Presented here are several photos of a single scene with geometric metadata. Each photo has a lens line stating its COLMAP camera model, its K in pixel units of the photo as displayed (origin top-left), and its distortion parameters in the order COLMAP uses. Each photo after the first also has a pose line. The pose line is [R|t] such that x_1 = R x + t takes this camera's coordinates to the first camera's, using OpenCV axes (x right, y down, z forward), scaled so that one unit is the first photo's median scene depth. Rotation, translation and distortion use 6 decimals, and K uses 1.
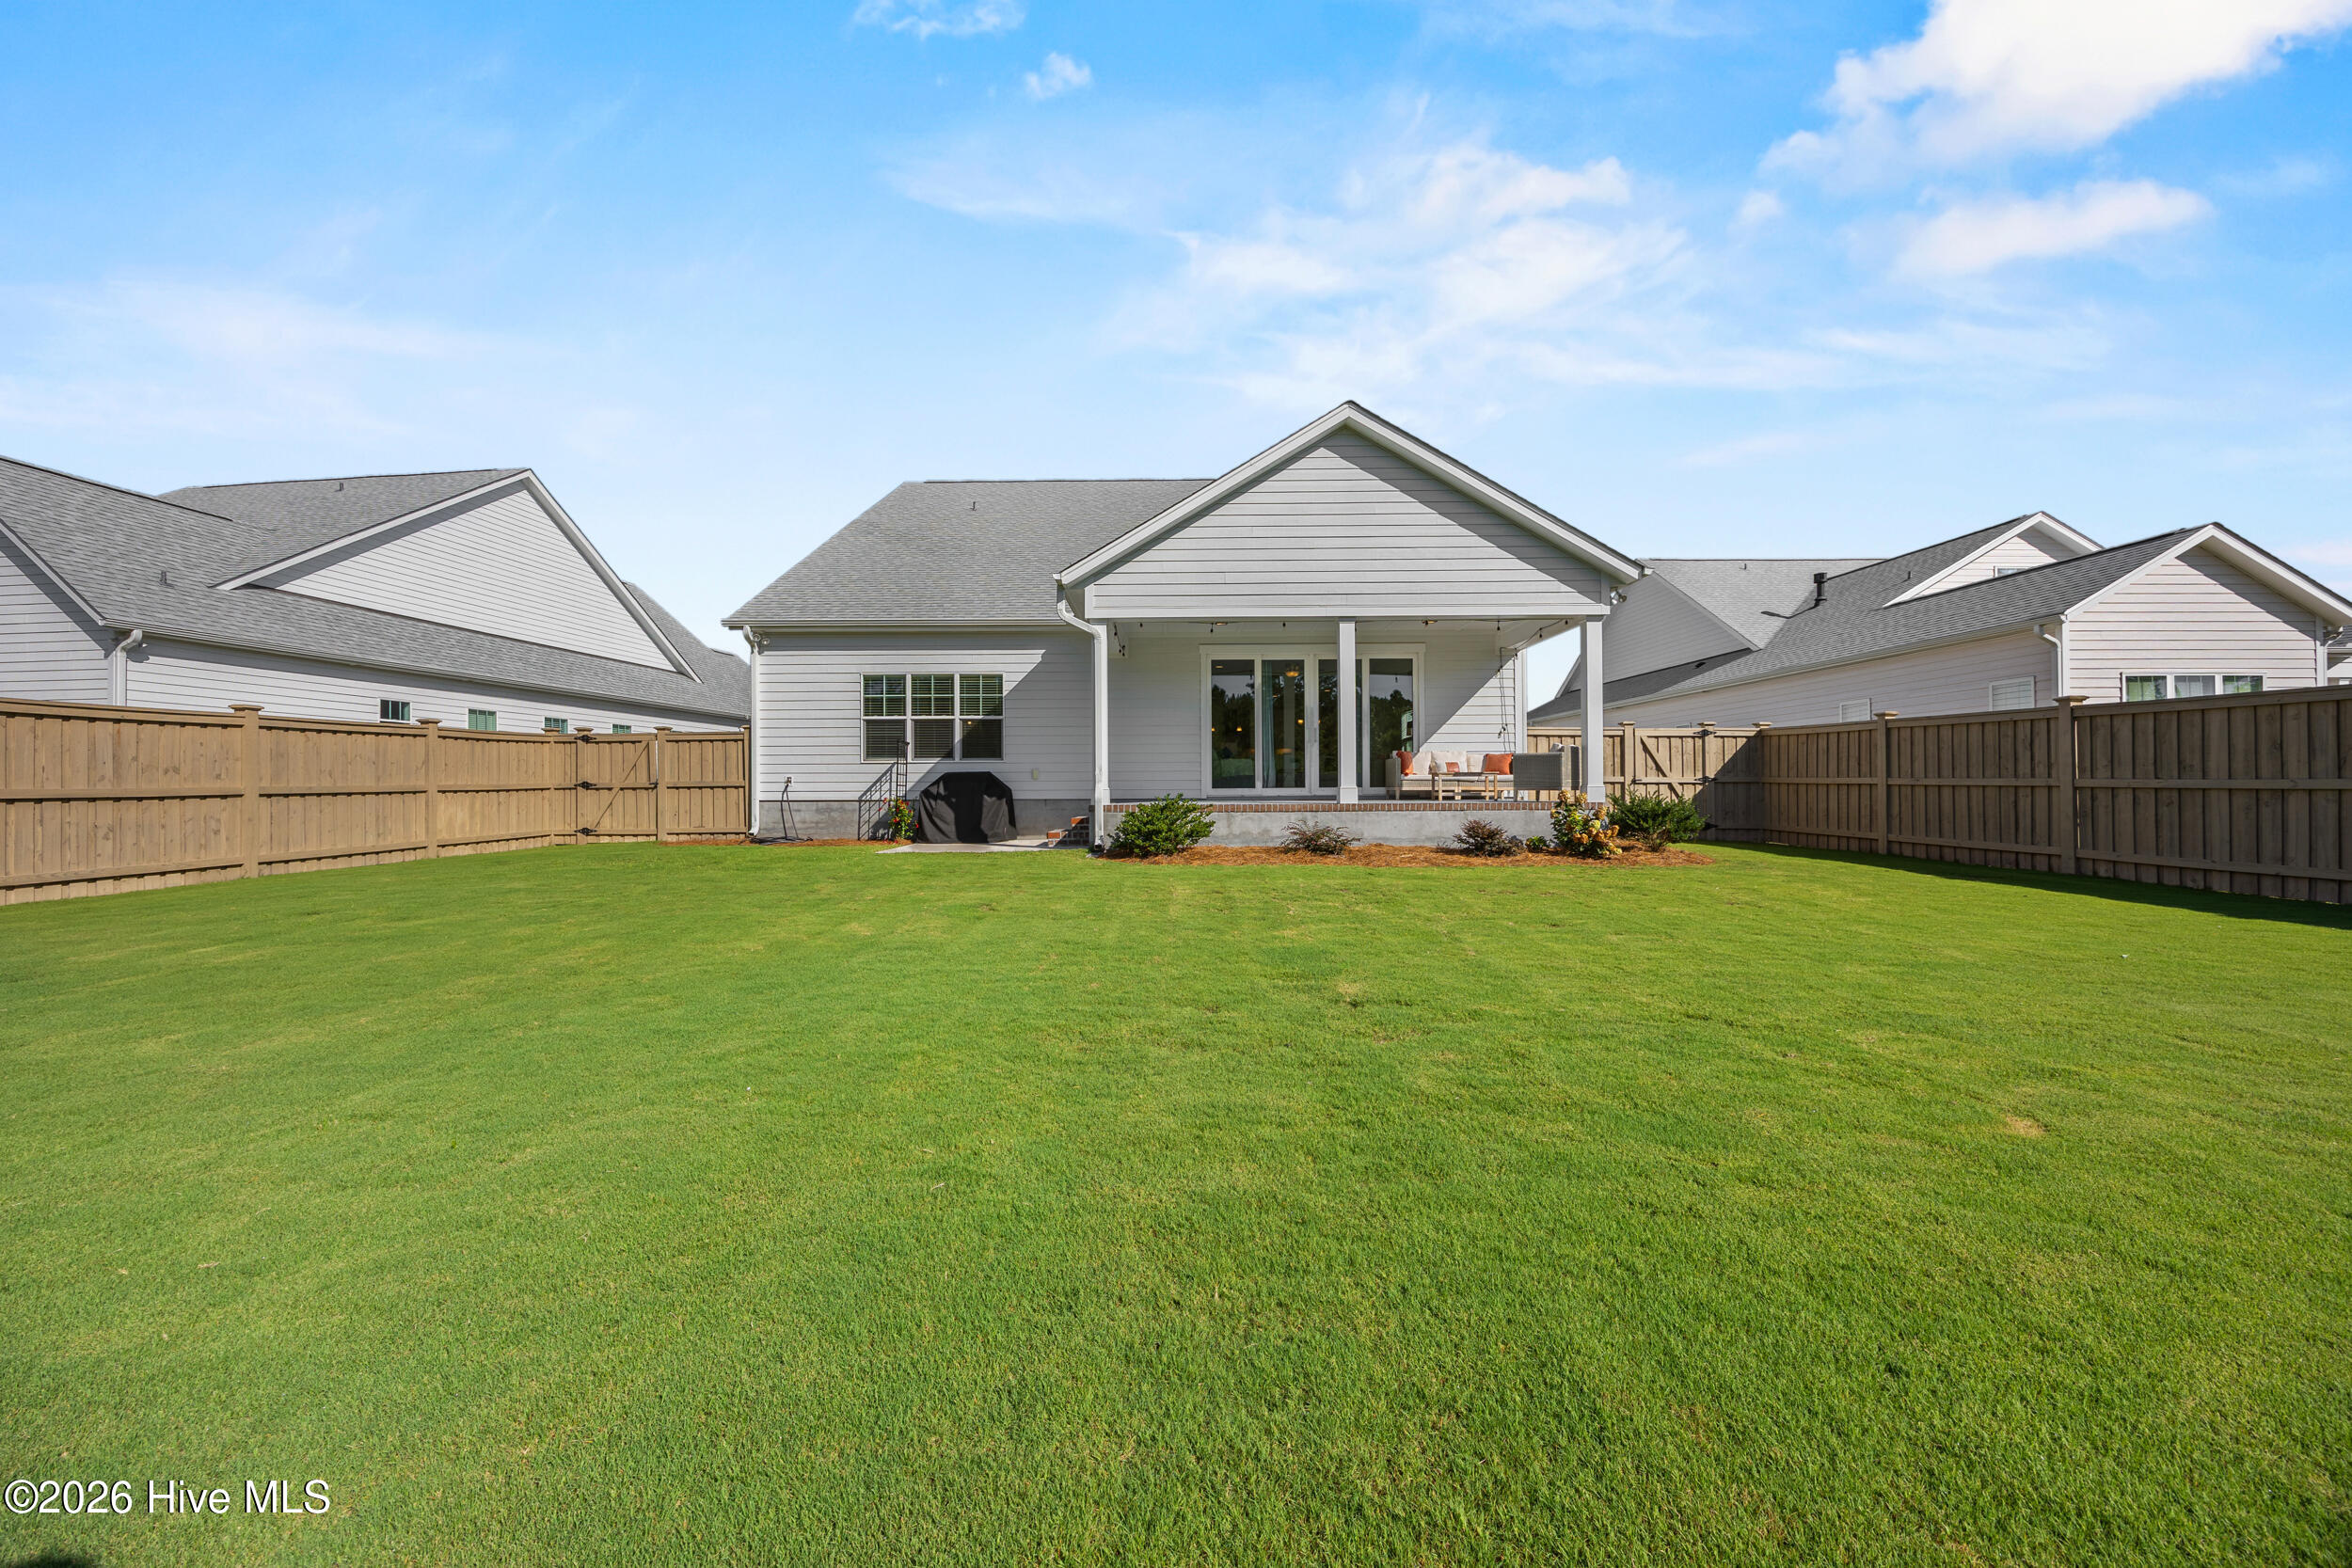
lens RADIAL K [[892.0, 0, 1164.7], [0, 892.0, 788.4], [0, 0, 1]] dist [-0.000688, -0.000467]
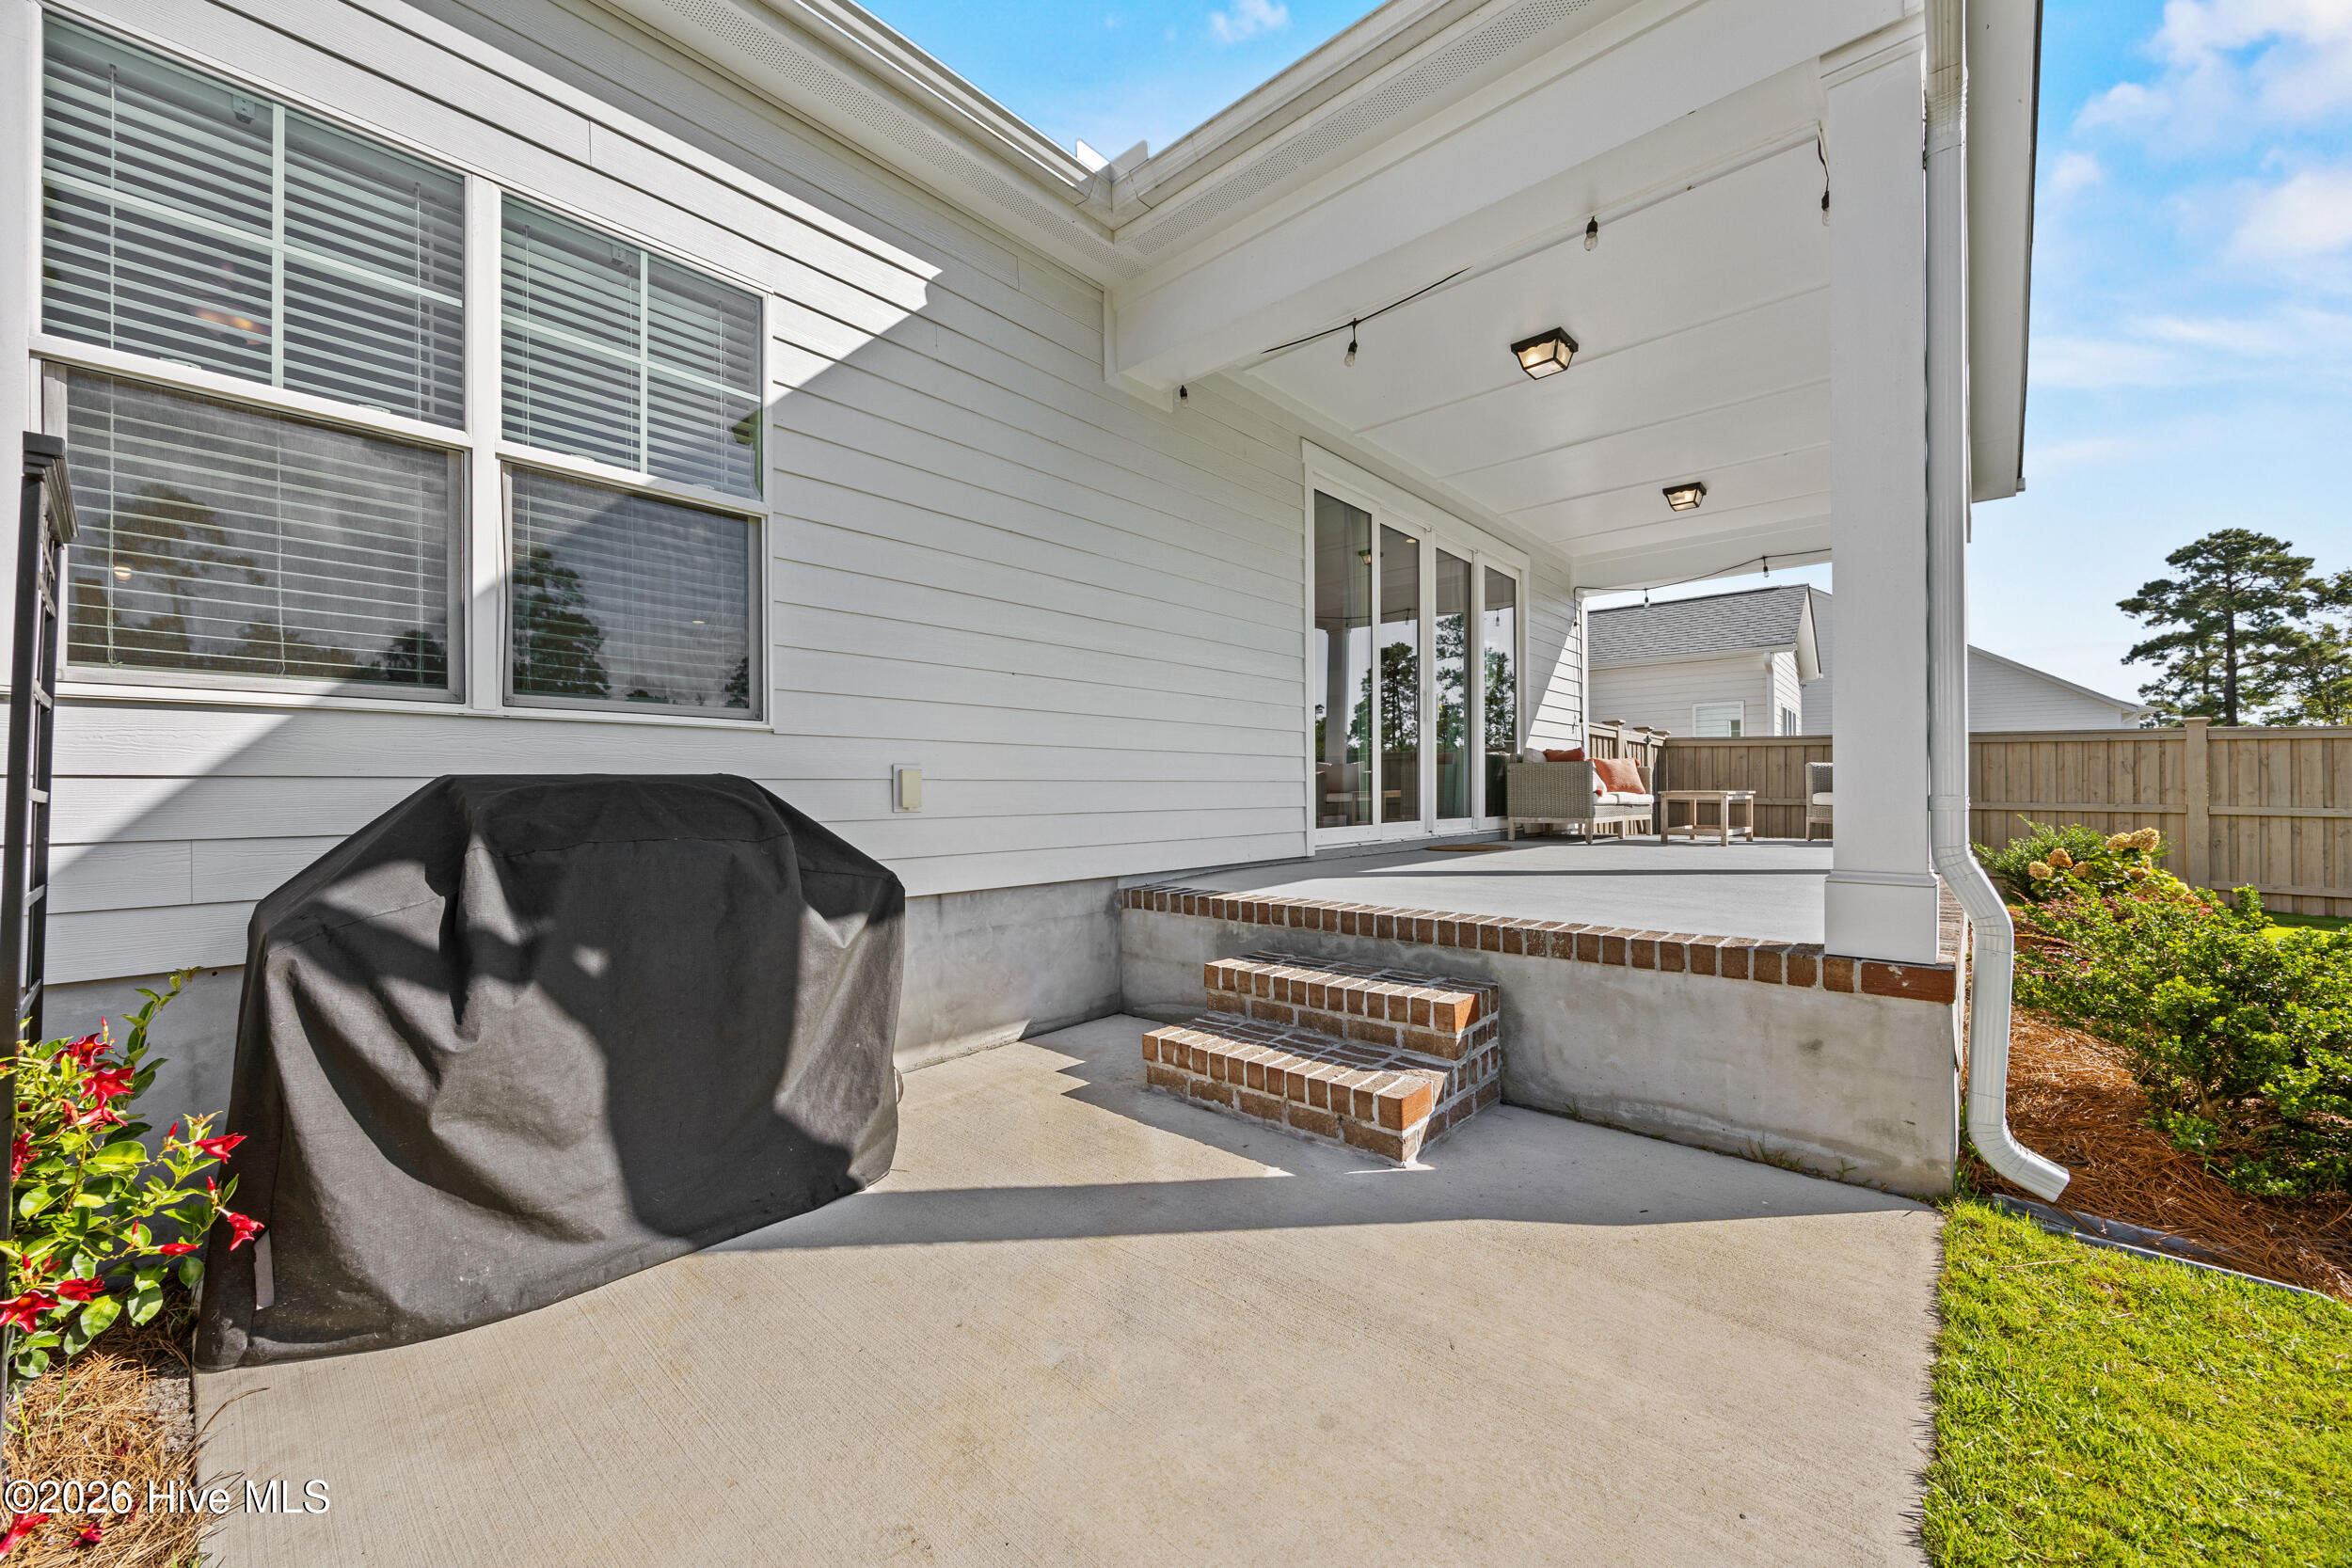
lens RADIAL K [[892.0, 0, 1164.7], [0, 892.0, 788.4], [0, 0, 1]] dist [-0.000688, -0.000467]
pose [[0.662482, 0.004940, 0.749061, -0.273377], [-0.002813, 0.999988, -0.004107, -0.015300], [-0.749072, 0.000614, 0.662488, 0.798294]]
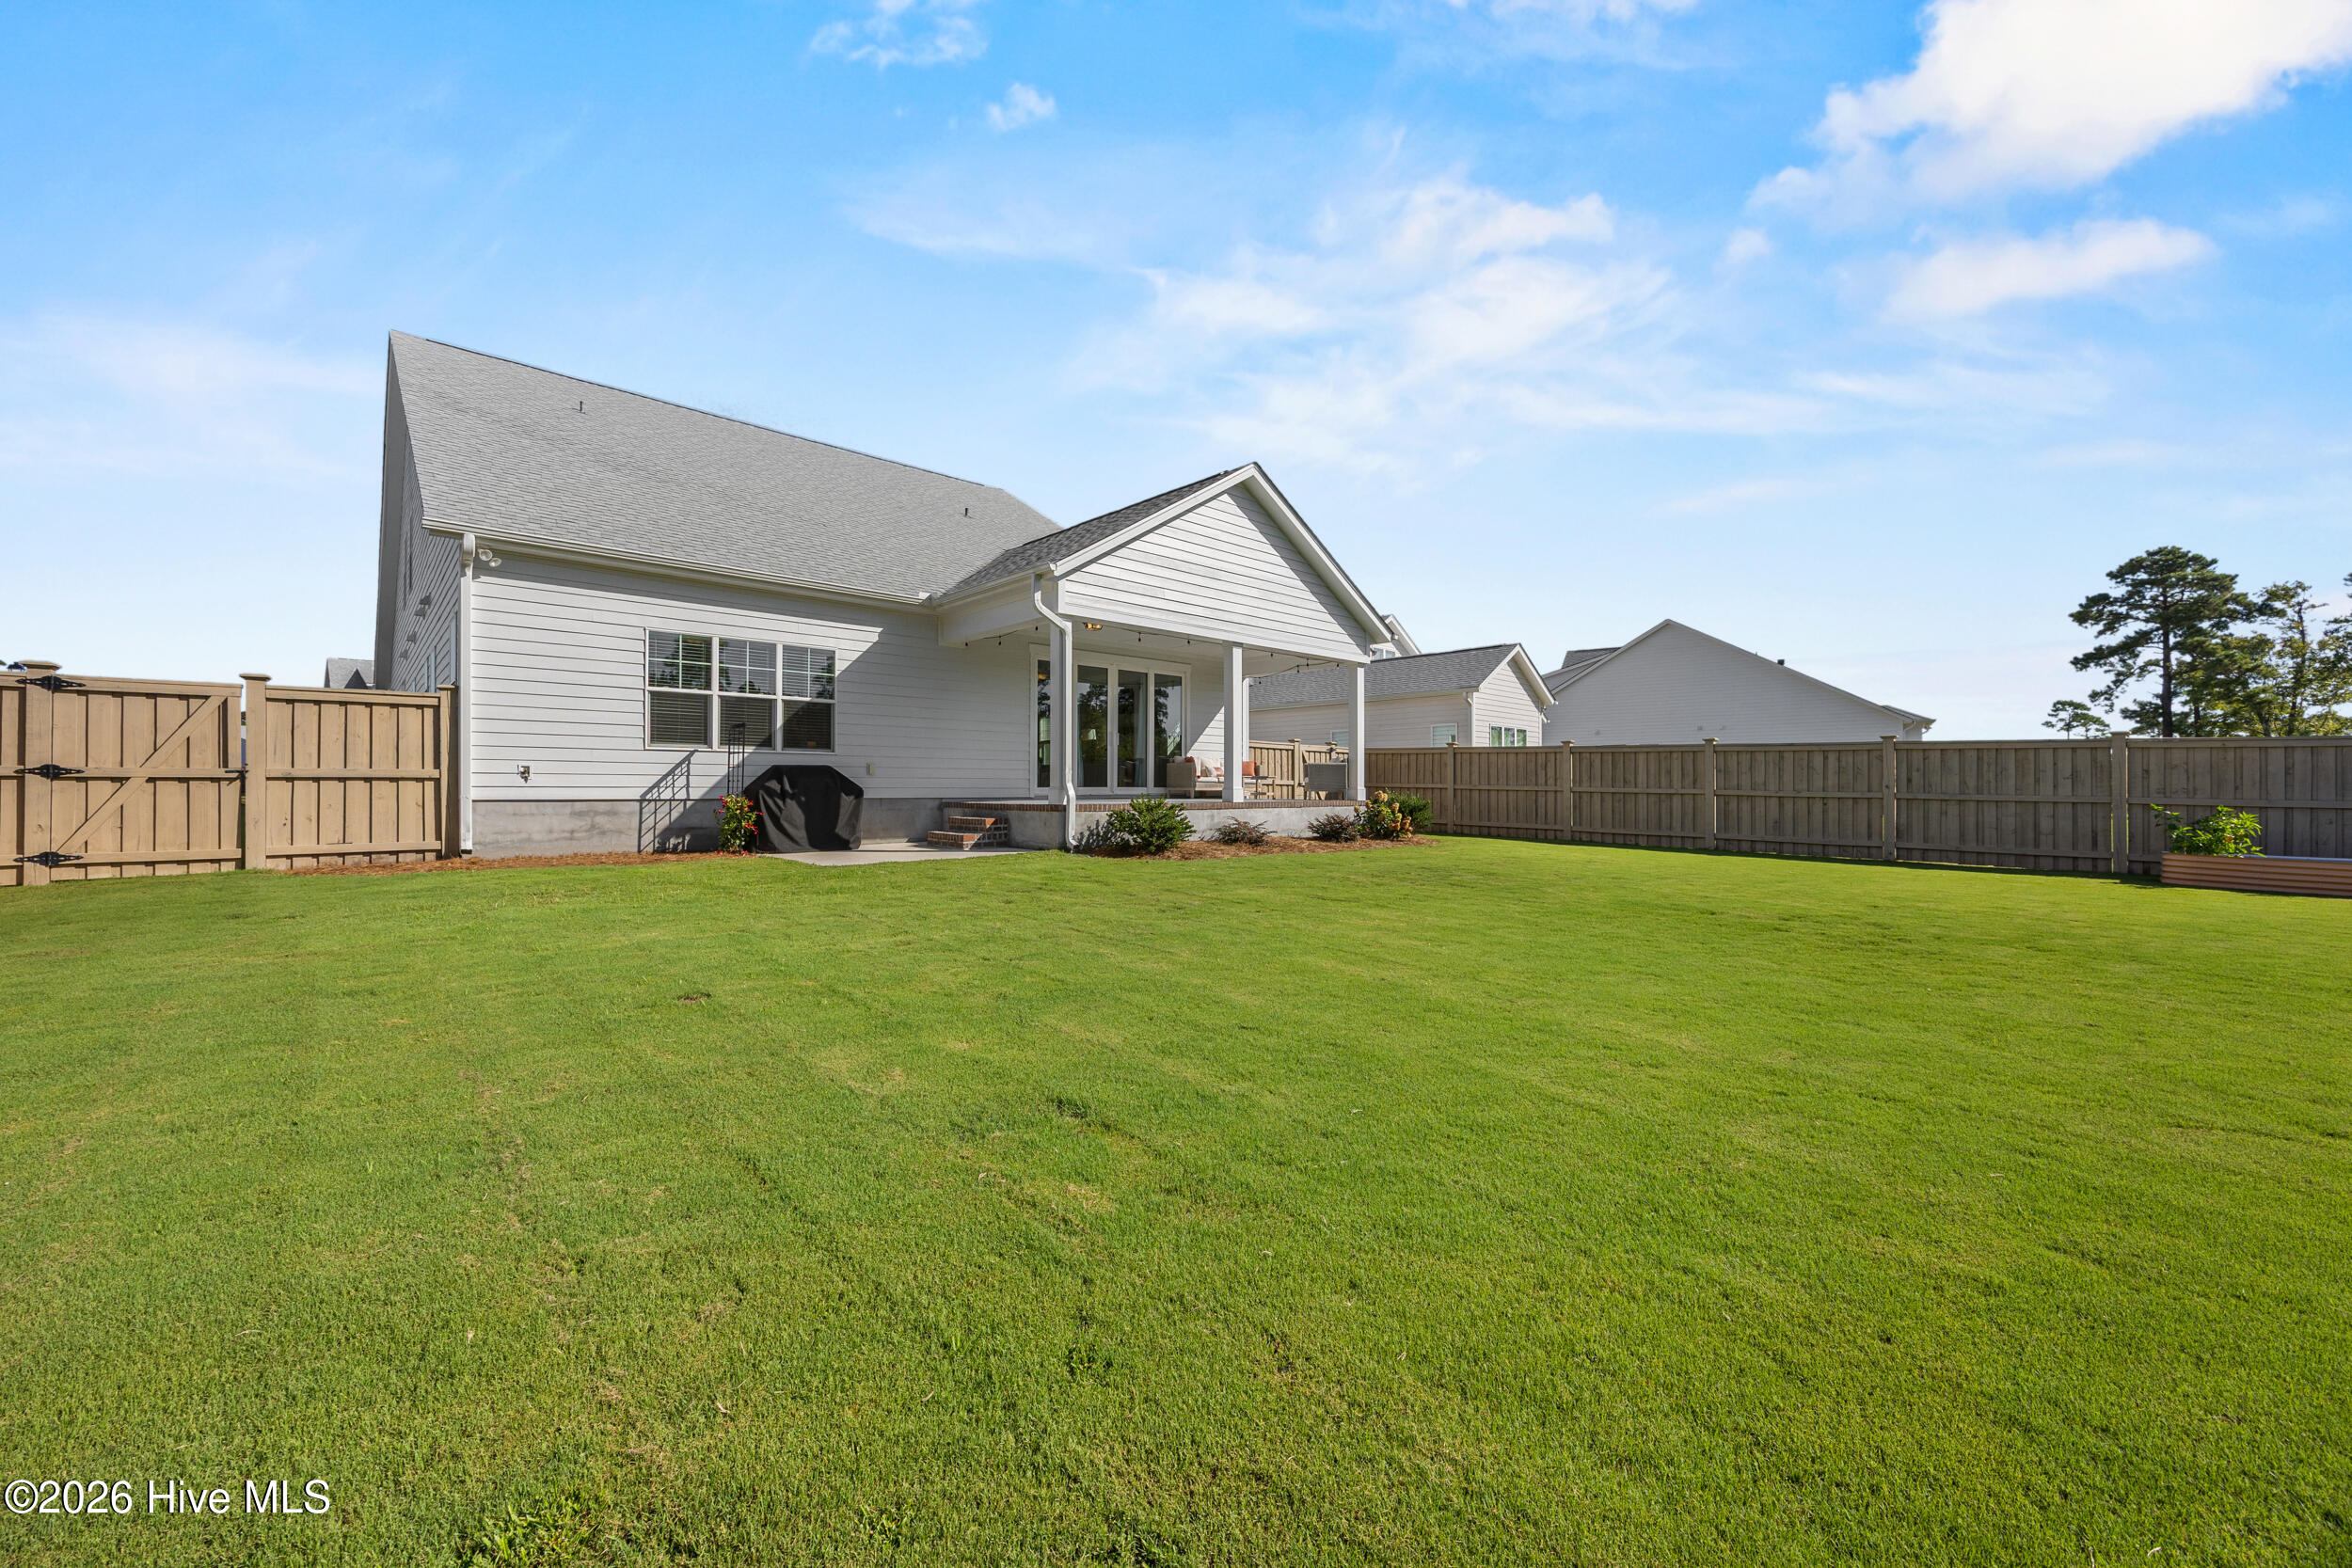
lens RADIAL K [[892.0, 0, 1164.7], [0, 892.0, 788.4], [0, 0, 1]] dist [-0.000688, -0.000467]
pose [[0.729664, 0.006473, 0.683775, -0.533524], [-0.009618, 0.999953, 0.000797, -0.000648], [-0.683738, -0.007158, 0.729692, 0.165068]]
